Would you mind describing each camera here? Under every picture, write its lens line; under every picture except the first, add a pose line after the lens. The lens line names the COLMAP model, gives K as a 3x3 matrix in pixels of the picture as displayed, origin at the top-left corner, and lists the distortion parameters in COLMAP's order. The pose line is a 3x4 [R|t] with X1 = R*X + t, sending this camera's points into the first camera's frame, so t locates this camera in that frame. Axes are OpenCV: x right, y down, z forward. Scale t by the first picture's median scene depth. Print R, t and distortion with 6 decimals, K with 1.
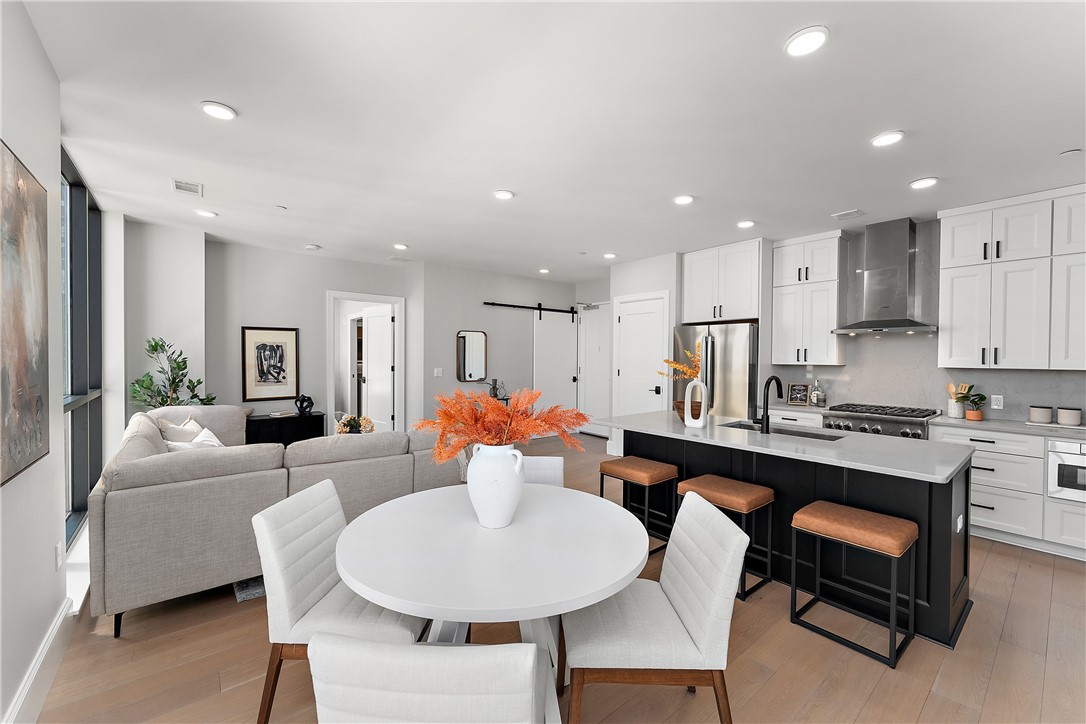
lens RADIAL K [[432.6, 0, 541.5], [0, 432.6, 362.5], [0, 0, 1]] dist [0.000504, 0.000069]
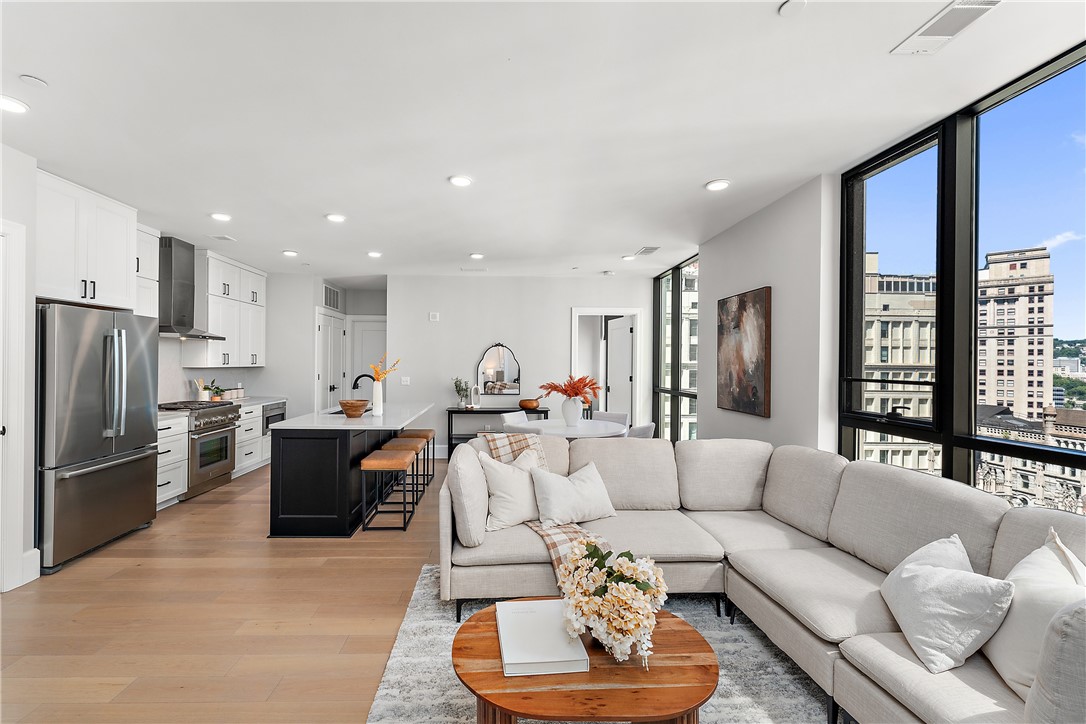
lens RADIAL K [[446.0, 0, 510.2], [0, 446.0, 361.3], [0, 0, 1]] dist [0.000456, -0.000006]
pose [[-0.788831, -0.012327, 0.614487, -0.608230], [-0.006452, 0.999910, 0.011776, -0.026938], [-0.614577, 0.005325, -0.788839, 1.380197]]
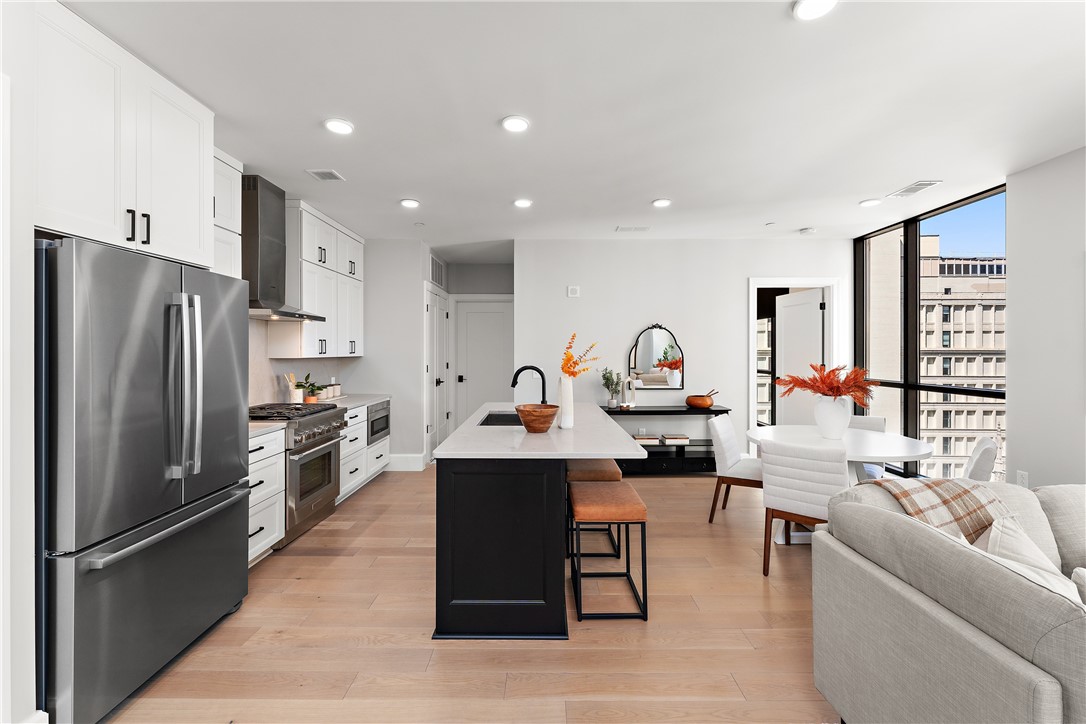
lens RADIAL K [[437.6, 0, 544.8], [0, 437.6, 350.0], [0, 0, 1]] dist [0.000931, 0.000218]
pose [[-0.773525, -0.005864, 0.633738, -0.137466], [0.002563, 0.999920, 0.012382, -0.016349], [-0.633760, 0.011202, -0.773449, 1.299459]]
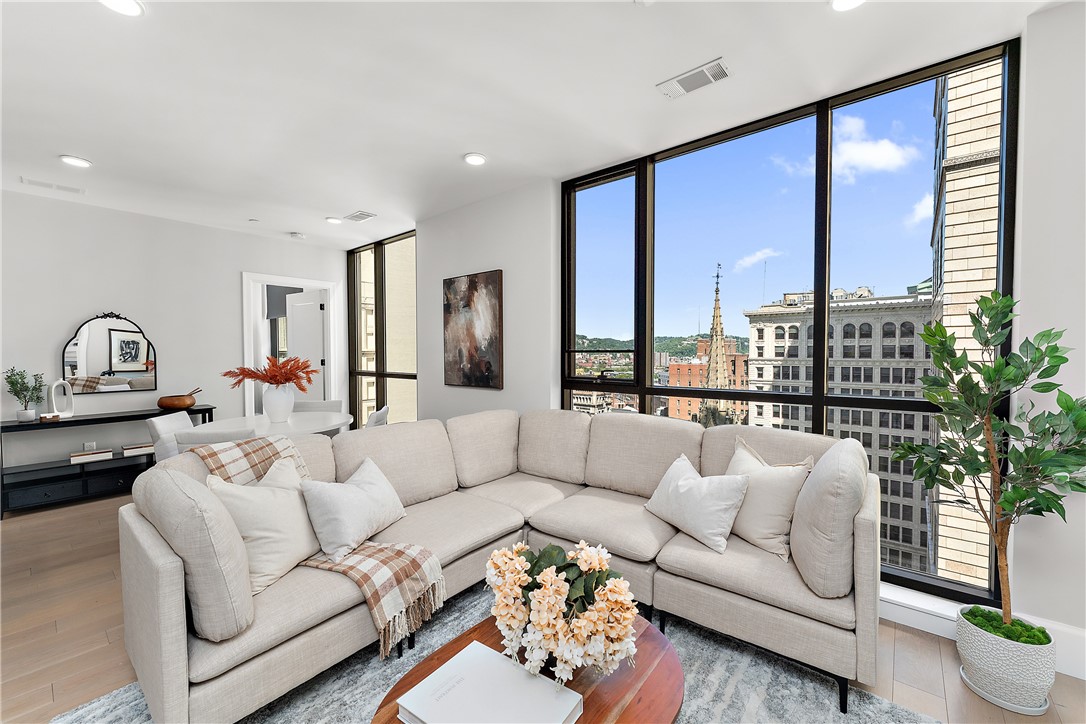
lens RADIAL K [[432.6, 0, 541.5], [0, 432.6, 362.5], [0, 0, 1]] dist [0.000504, 0.000069]
pose [[-0.982544, -0.000353, -0.186028, -0.388004], [-0.007234, 0.999314, 0.036311, -0.002326], [0.185888, 0.037023, -0.981873, 1.316680]]
